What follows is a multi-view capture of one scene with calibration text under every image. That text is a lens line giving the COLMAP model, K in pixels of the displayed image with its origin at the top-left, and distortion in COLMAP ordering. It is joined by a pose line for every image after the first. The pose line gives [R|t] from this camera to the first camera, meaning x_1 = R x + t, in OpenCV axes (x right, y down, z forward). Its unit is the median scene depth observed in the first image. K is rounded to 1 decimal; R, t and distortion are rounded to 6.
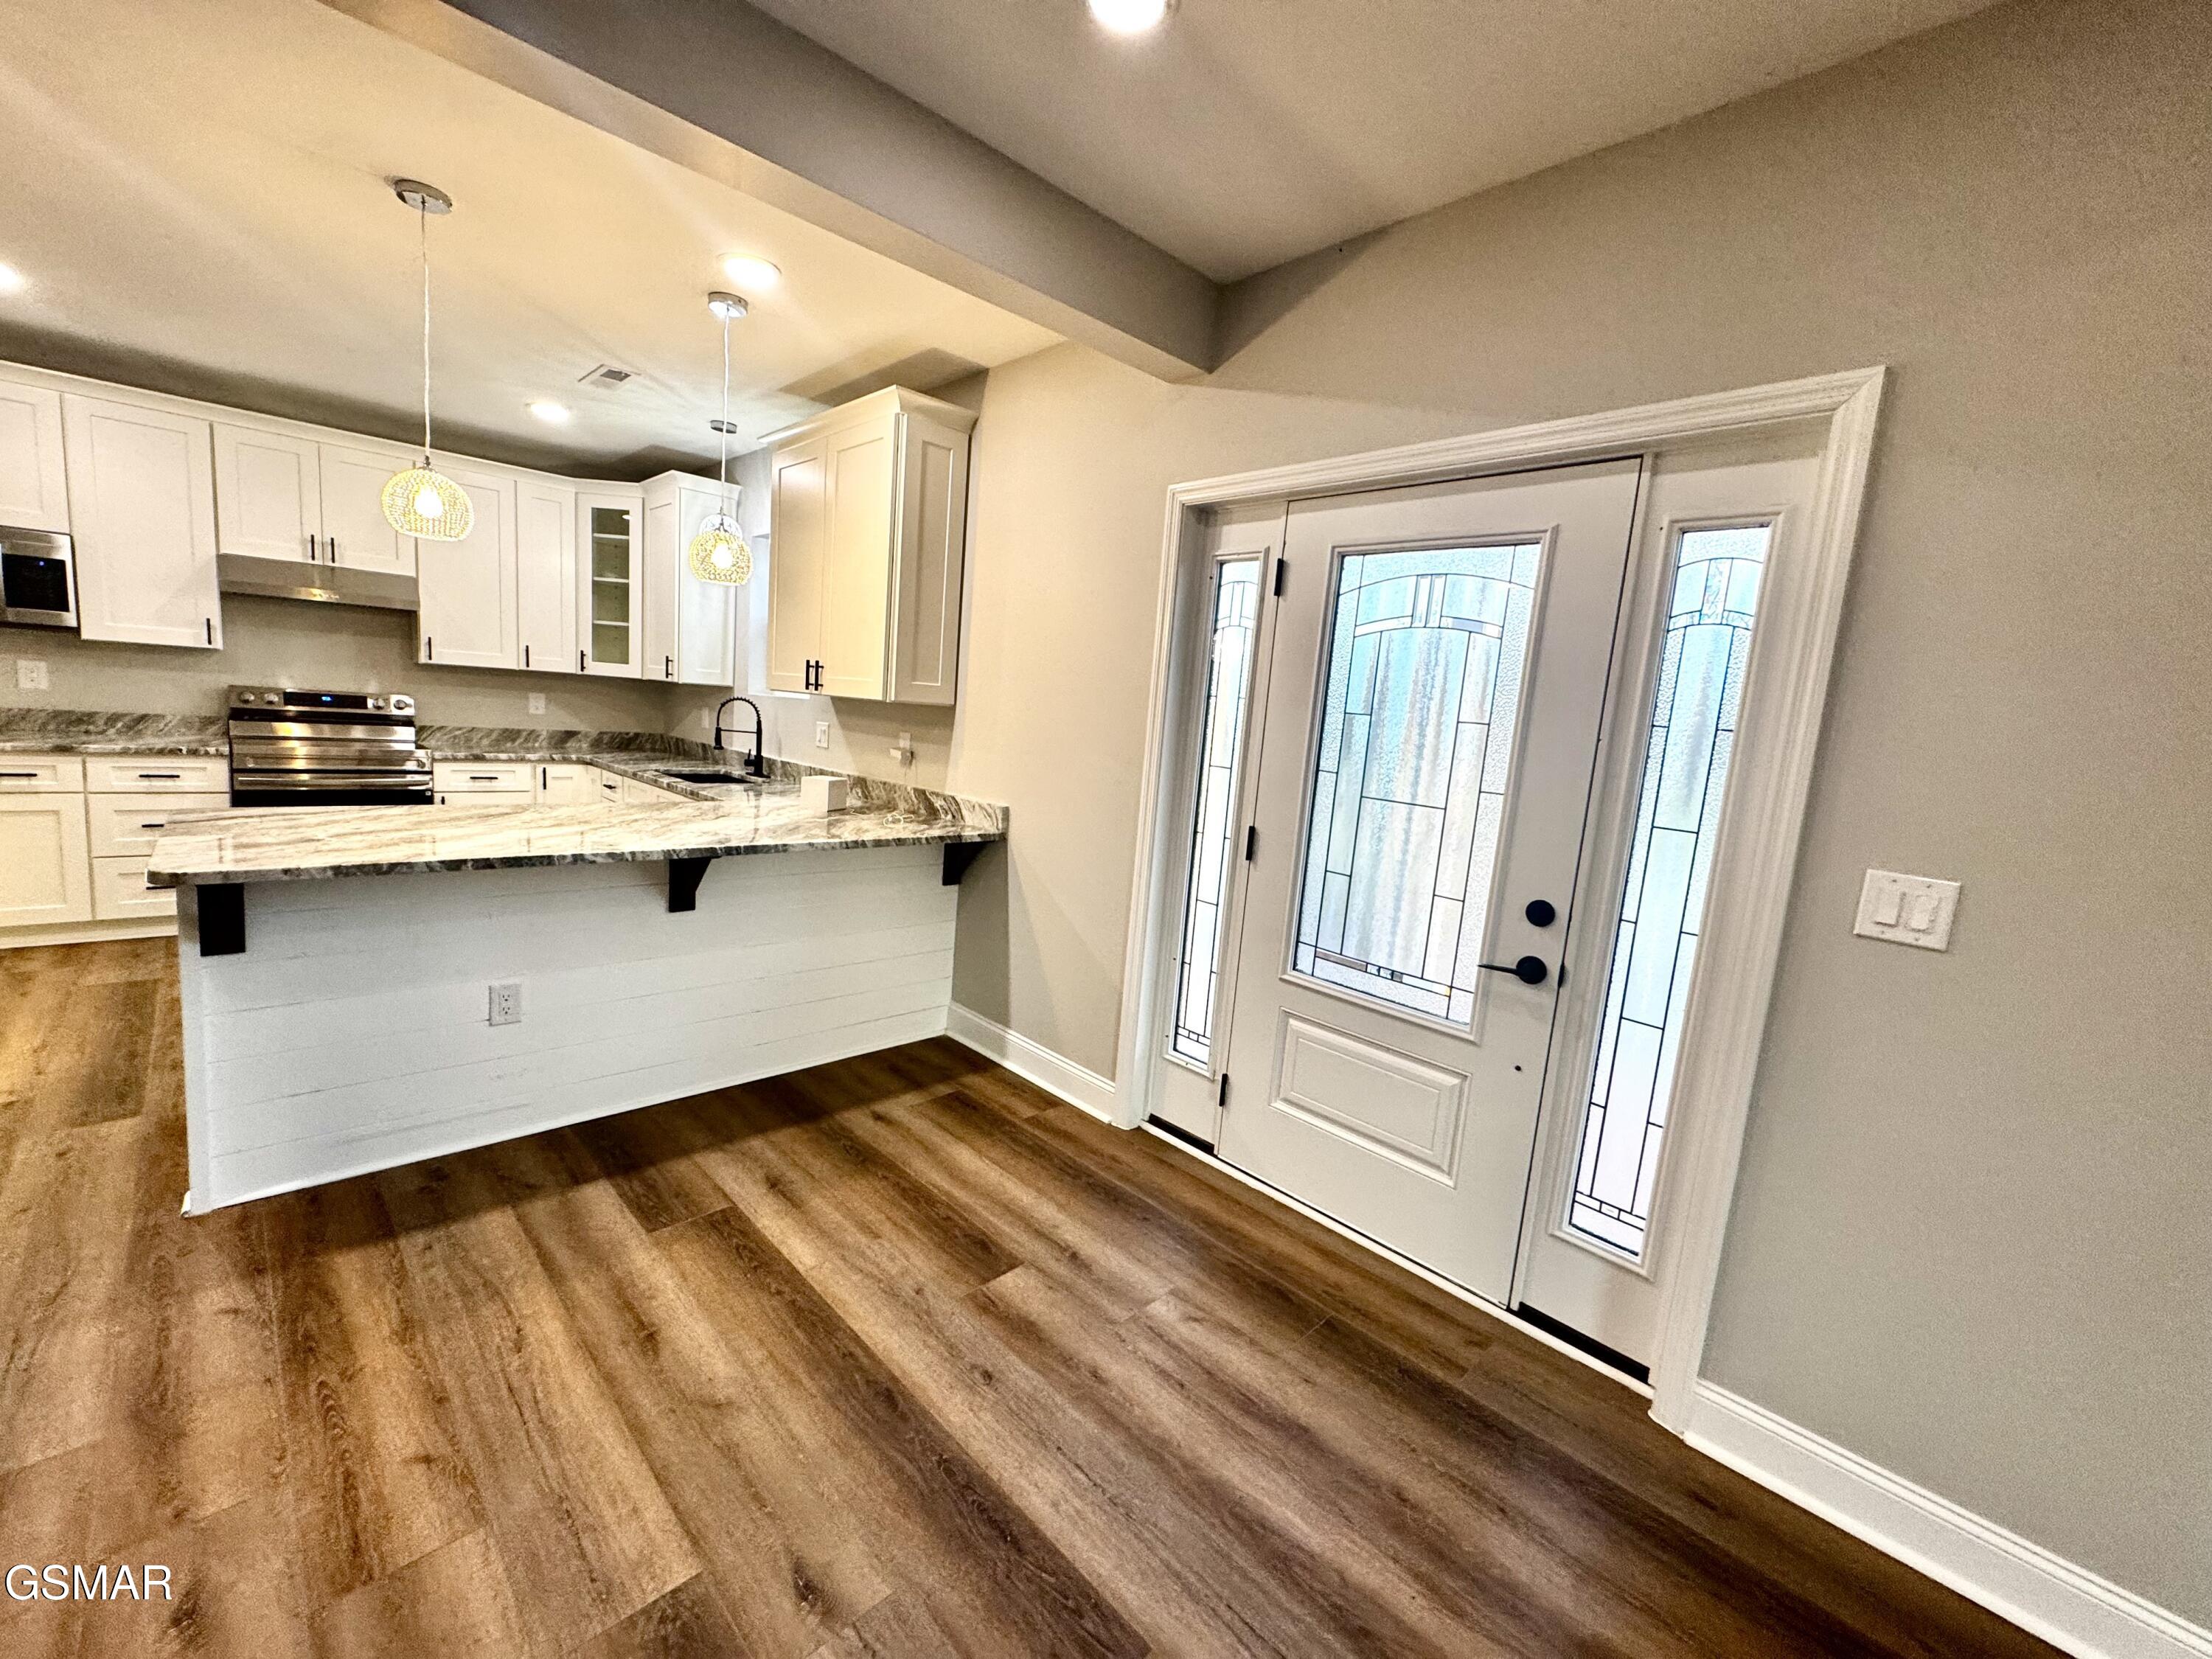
lens RADIAL K [[886.9, 0, 1105.3], [0, 886.9, 828.4], [0, 0, 1]] dist [0.002214, 0.000168]
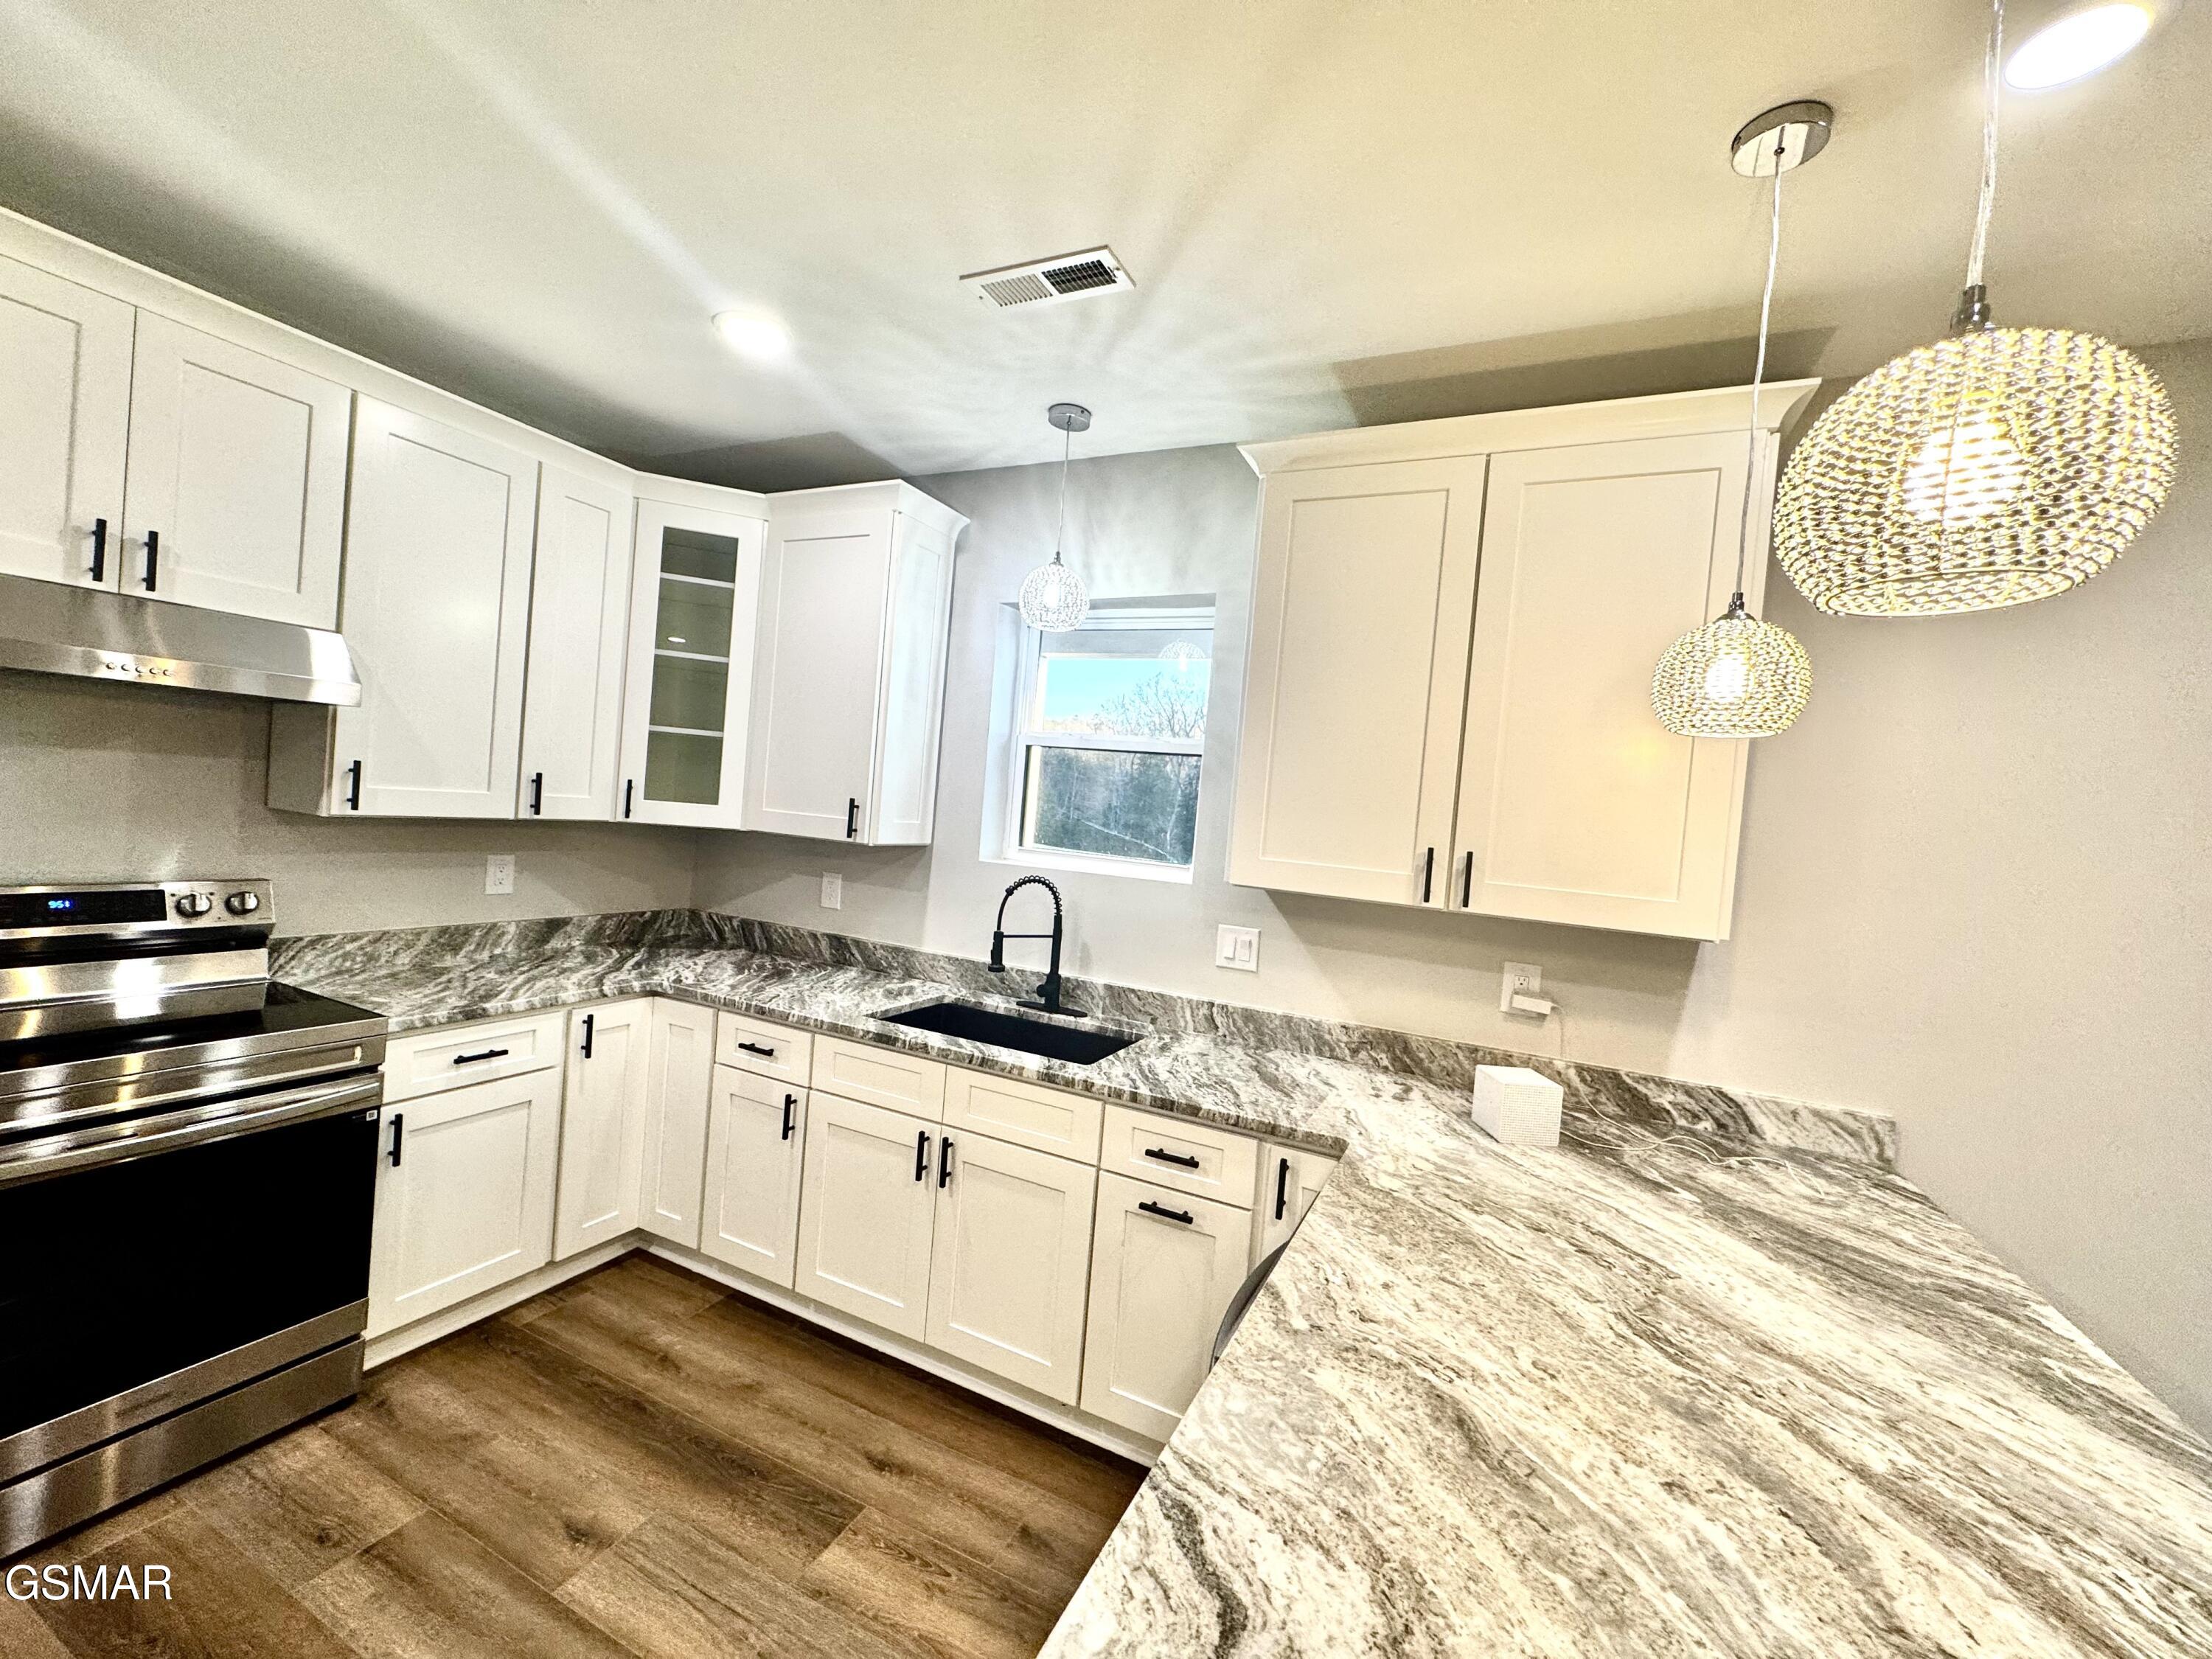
lens RADIAL K [[886.9, 0, 1106.2], [0, 886.9, 832.1], [0, 0, 1]] dist [0.002214, 0.000168]
pose [[0.939805, -0.007272, 0.341634, -0.540870], [0.035200, 0.996515, -0.075620, -0.126381], [-0.339893, 0.083093, 0.936786, 0.426745]]
